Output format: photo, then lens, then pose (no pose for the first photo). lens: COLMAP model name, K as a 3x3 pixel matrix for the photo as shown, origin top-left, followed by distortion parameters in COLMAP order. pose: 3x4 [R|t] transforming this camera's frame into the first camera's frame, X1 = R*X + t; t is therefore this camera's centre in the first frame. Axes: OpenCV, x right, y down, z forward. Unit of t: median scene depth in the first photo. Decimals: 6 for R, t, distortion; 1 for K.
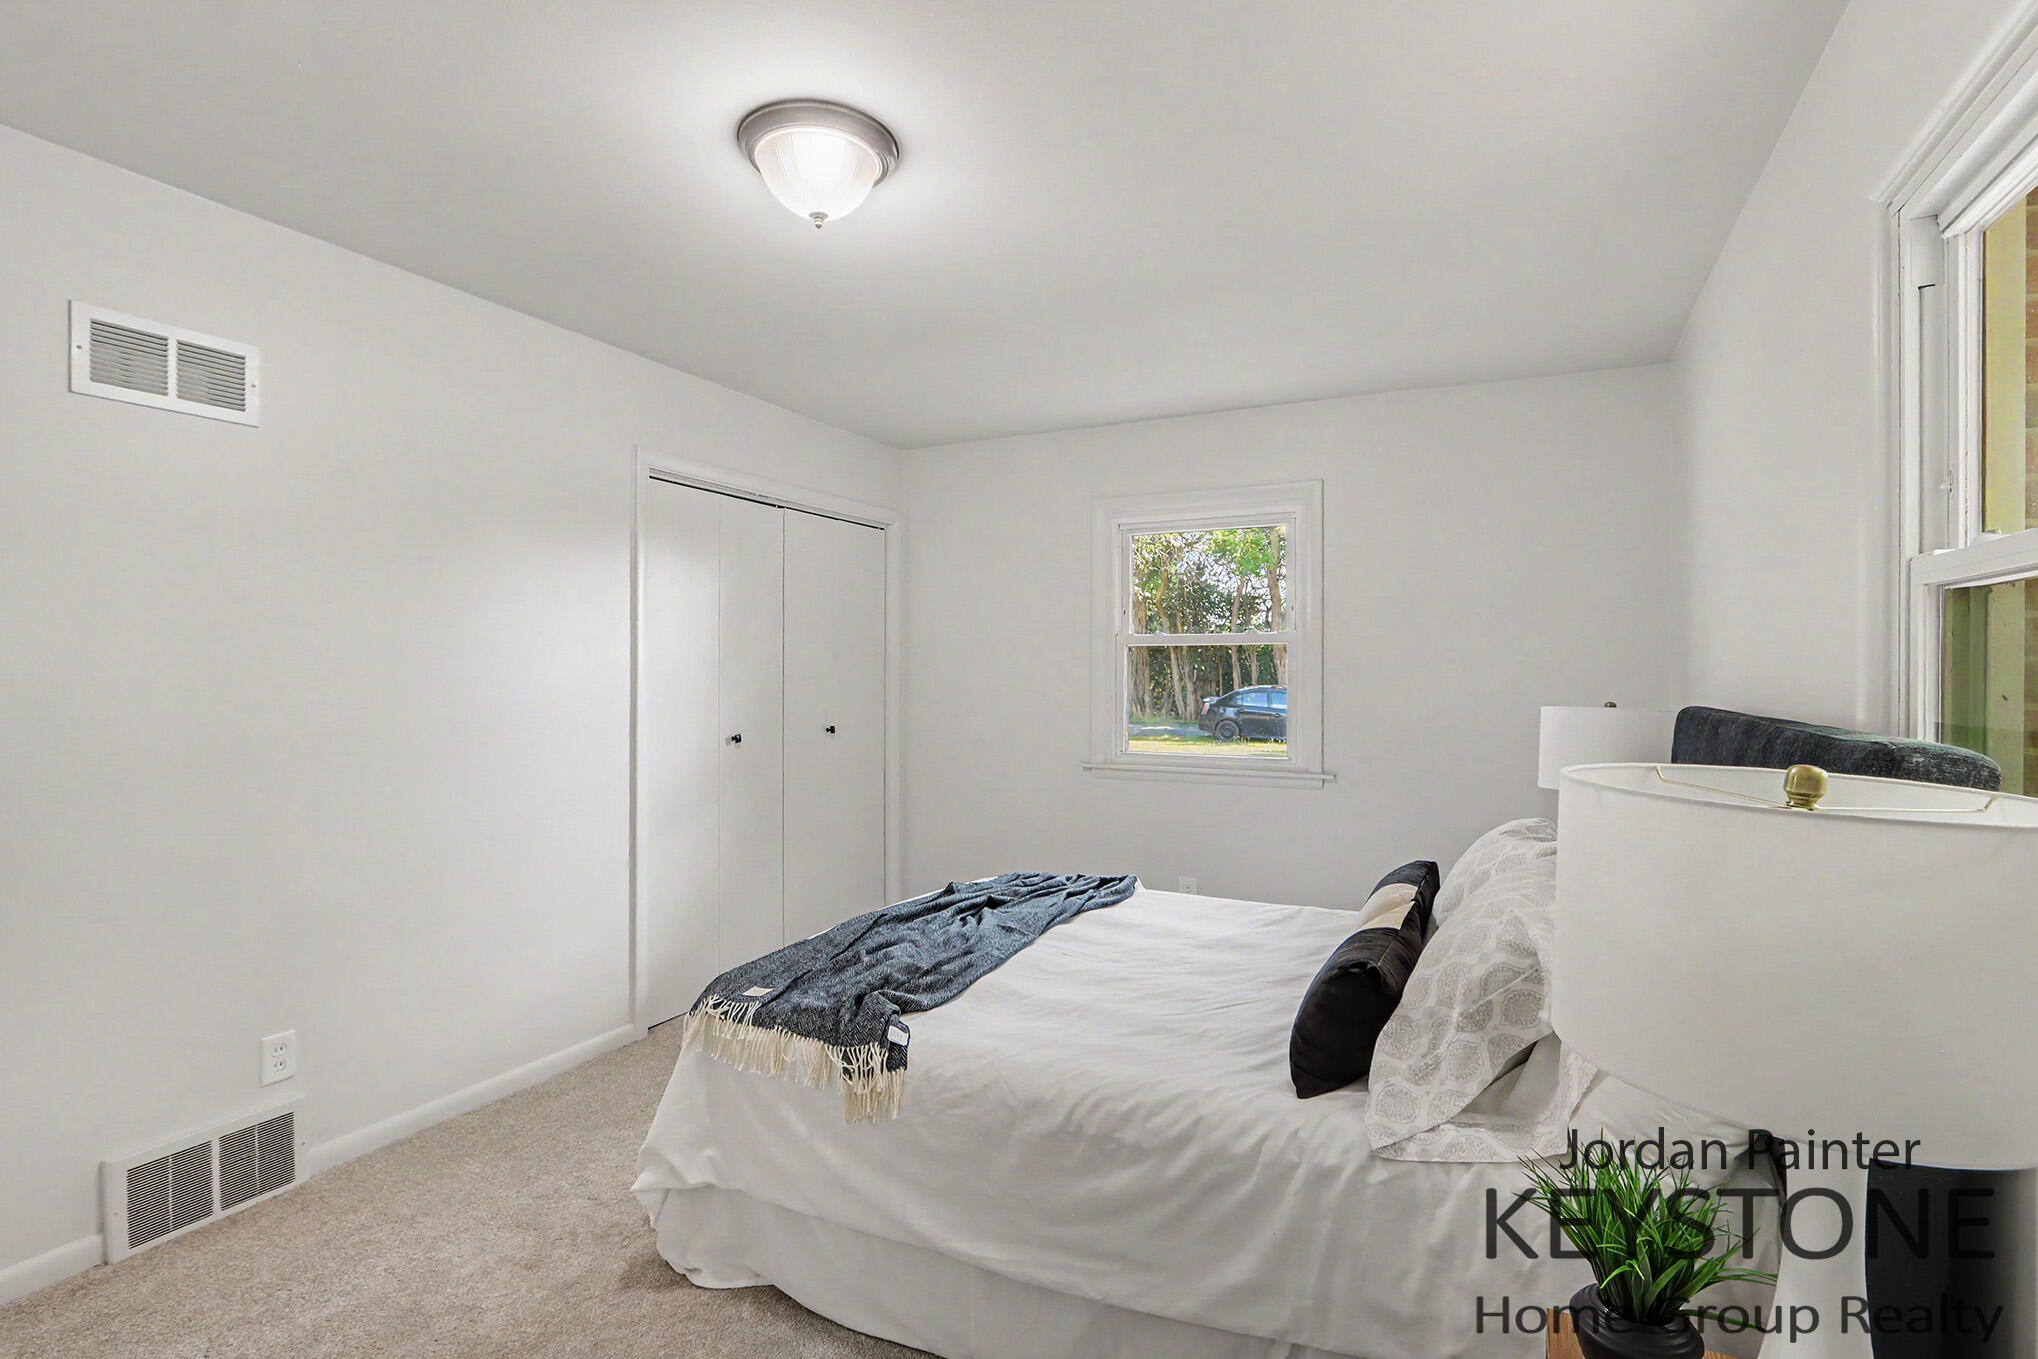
lens RADIAL K [[955.7, 0, 1026.8], [0, 955.7, 677.9], [0, 0, 1]] dist [-0.005219, -0.000325]
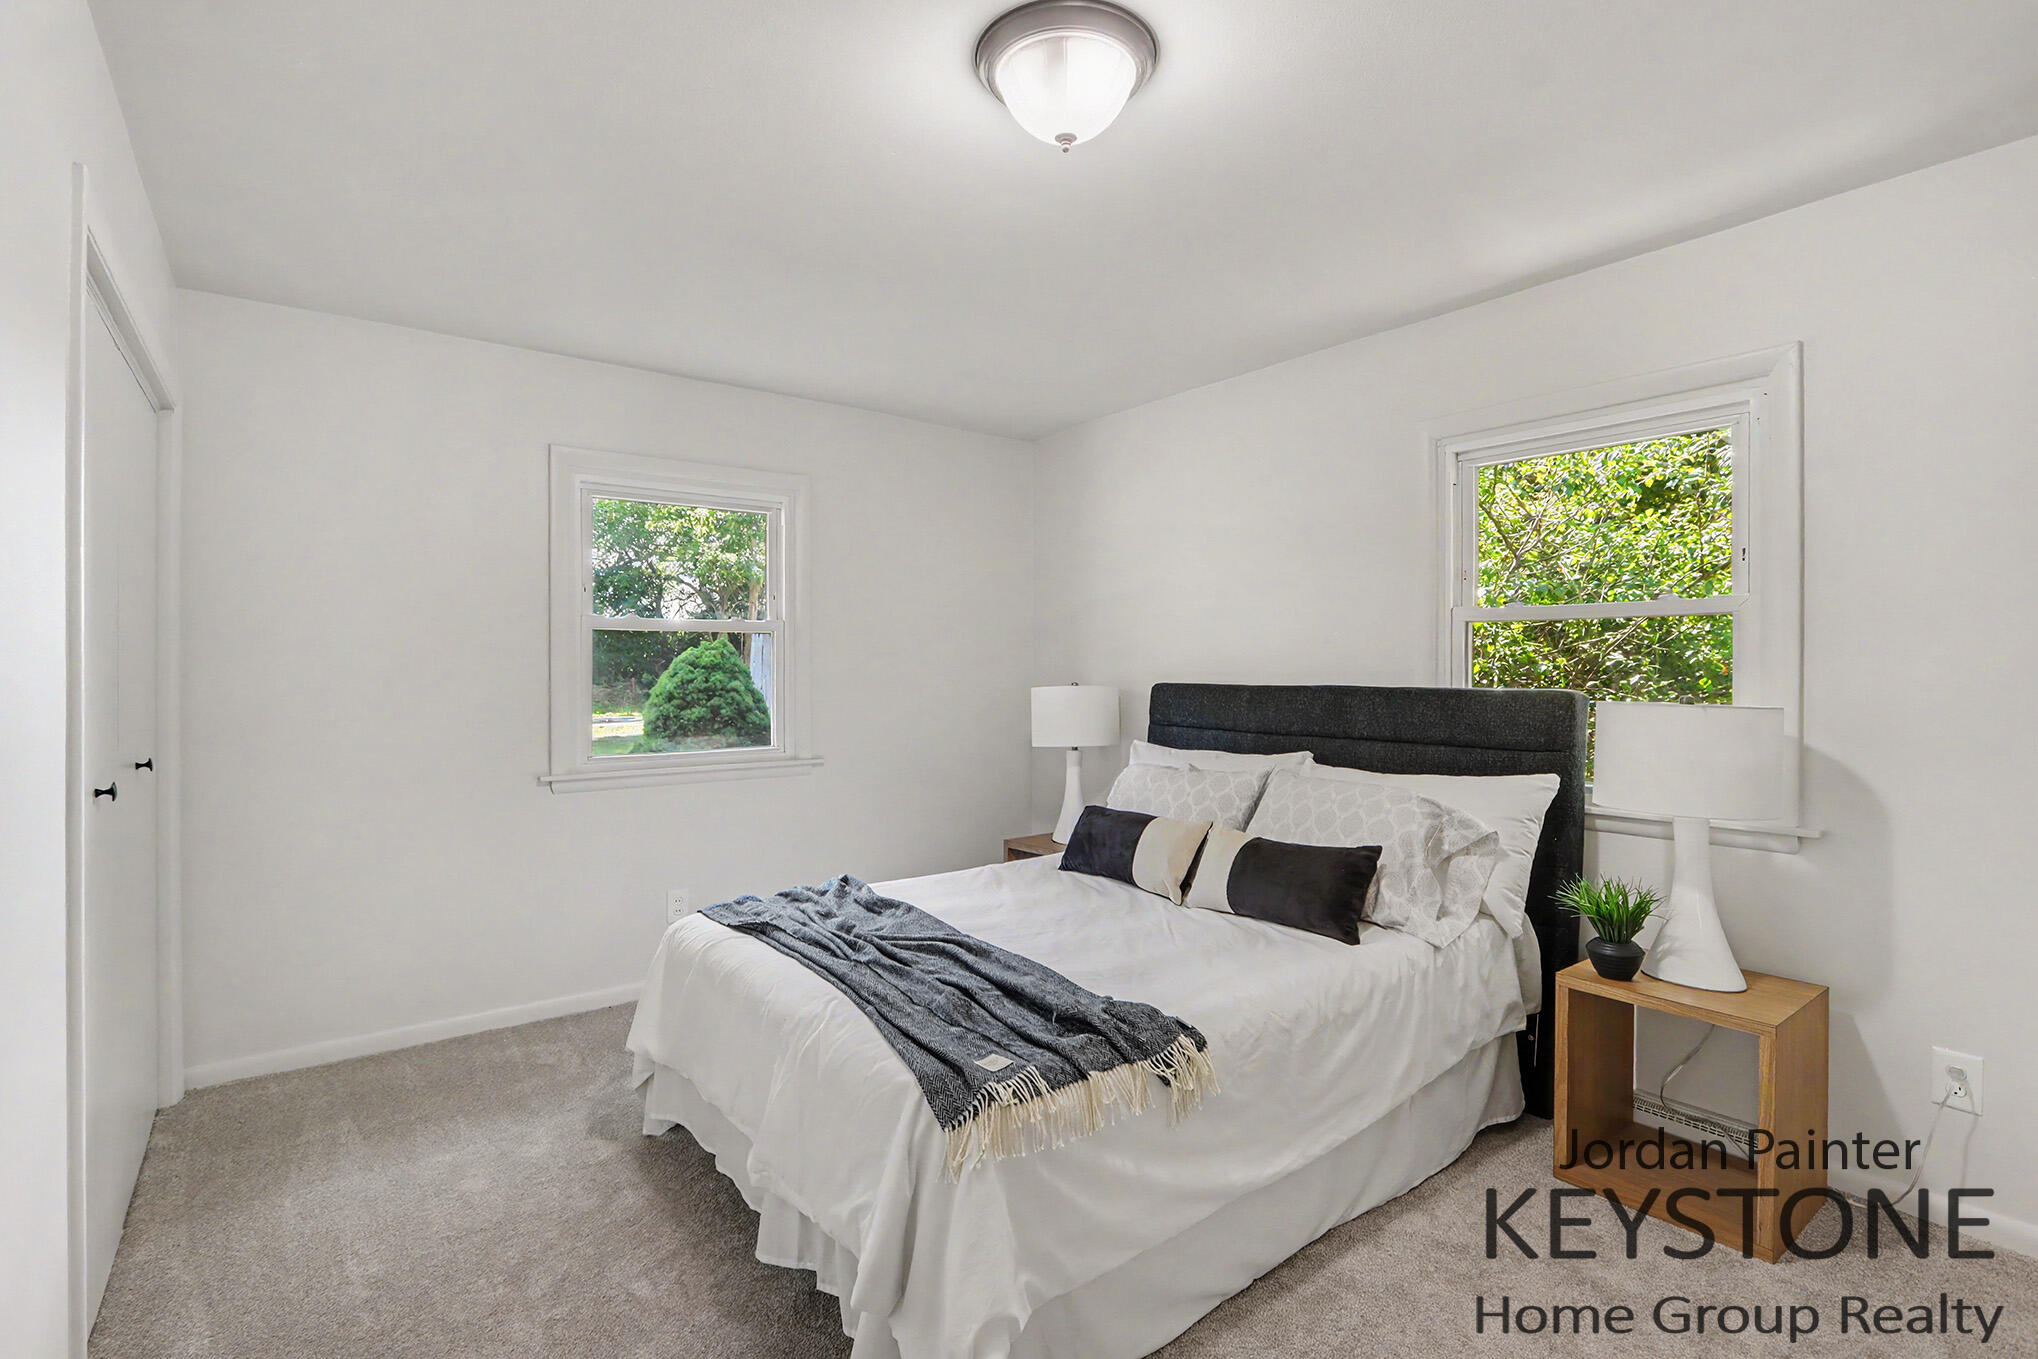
lens RADIAL K [[955.7, 0, 1027.5], [0, 955.7, 666.3], [0, 0, 1]] dist [-0.005219, -0.000325]
pose [[0.433420, -0.006399, 0.901169, -1.265263], [0.006707, 0.999970, 0.003875, -0.005456], [-0.901167, 0.004365, 0.433450, 0.808548]]
